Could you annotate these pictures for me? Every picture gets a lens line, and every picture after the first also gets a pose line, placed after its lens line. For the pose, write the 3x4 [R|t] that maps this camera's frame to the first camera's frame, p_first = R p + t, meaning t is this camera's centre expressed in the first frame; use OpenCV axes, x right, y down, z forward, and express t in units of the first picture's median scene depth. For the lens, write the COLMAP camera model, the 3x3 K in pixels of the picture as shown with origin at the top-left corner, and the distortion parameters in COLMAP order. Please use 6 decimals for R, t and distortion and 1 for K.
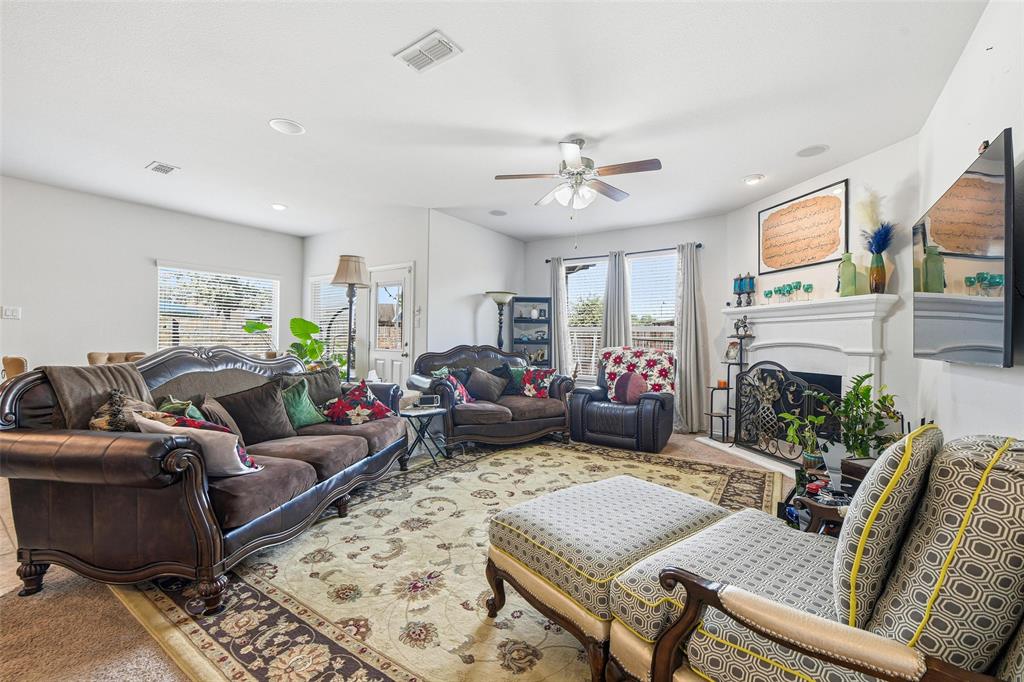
lens RADIAL K [[426.1, 0, 514.6], [0, 426.1, 338.6], [0, 0, 1]] dist [-0.010555, -0.000091]
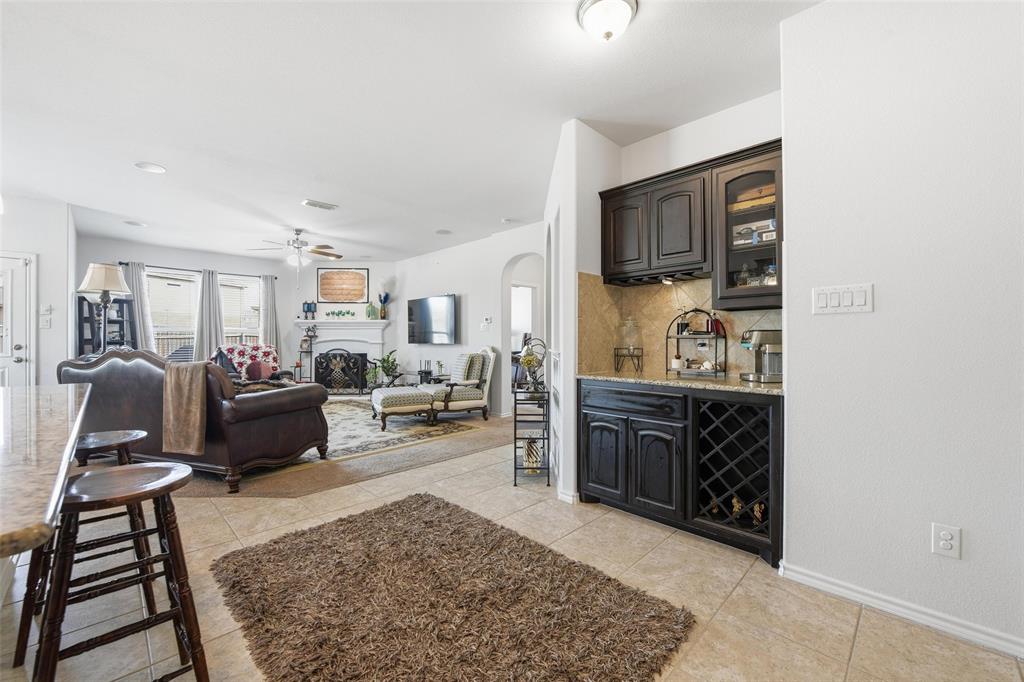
lens RADIAL K [[414.7, 0, 518.3], [0, 414.7, 339.7], [0, 0, 1]] dist [-0.006908, 0.000005]
pose [[0.178381, -0.015304, 0.983843, -1.104559], [0.002274, 0.999883, 0.015141, -0.015799], [-0.983959, -0.000463, 0.178394, -0.185669]]
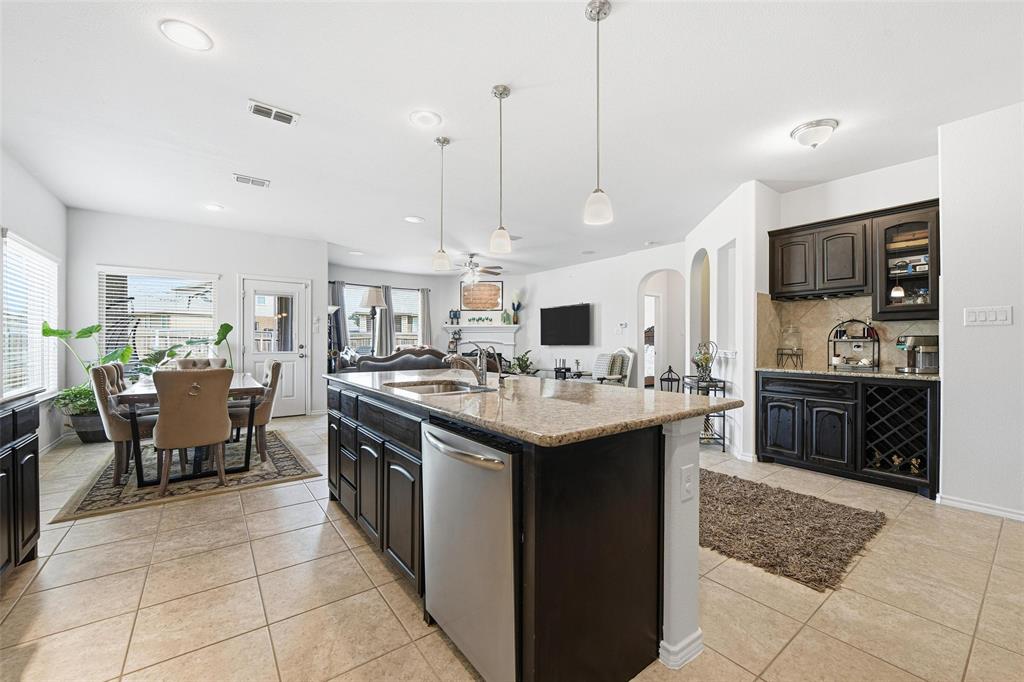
lens RADIAL K [[412.6, 0, 516.8], [0, 412.6, 341.0], [0, 0, 1]] dist [-0.007789, -0.000145]
pose [[0.315179, -0.013728, 0.948933, -1.455011], [0.002230, 0.999903, 0.013724, -0.021966], [-0.949030, -0.002209, 0.315179, 0.054483]]
